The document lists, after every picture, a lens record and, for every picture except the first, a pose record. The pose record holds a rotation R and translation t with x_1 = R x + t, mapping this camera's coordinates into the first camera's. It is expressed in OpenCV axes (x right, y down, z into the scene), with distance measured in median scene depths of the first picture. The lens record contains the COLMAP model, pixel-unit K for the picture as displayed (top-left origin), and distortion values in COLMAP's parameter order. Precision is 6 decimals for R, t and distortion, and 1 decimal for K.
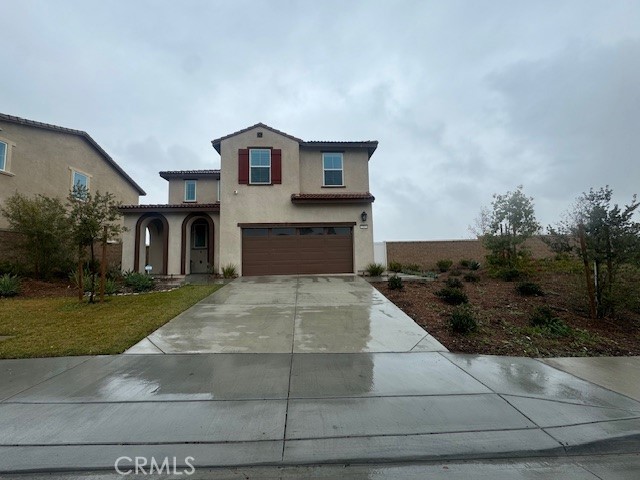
lens RADIAL K [[254.7, 0, 318.0], [0, 254.7, 240.8], [0, 0, 1]] dist [0.003143, 0.000263]
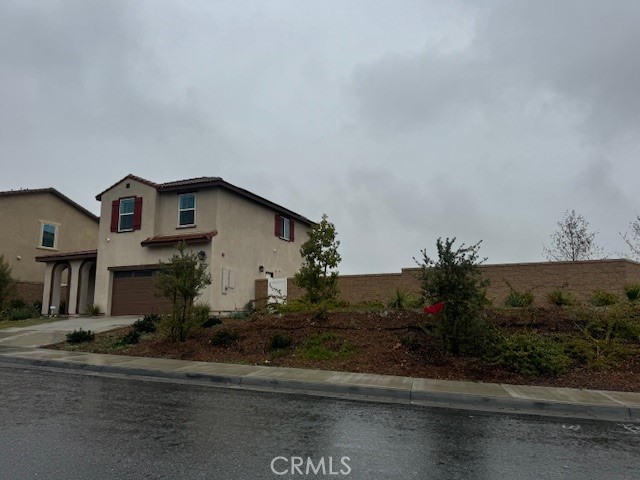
lens RADIAL K [[458.5, 0, 319.6], [0, 458.5, 240.0], [0, 0, 1]] dist [0.037487, -0.018526]
pose [[0.901571, -0.059195, -0.428563, 1.360927], [0.025665, 0.996169, -0.083603, 0.004334], [0.431870, 0.064375, 0.899636, -0.419049]]
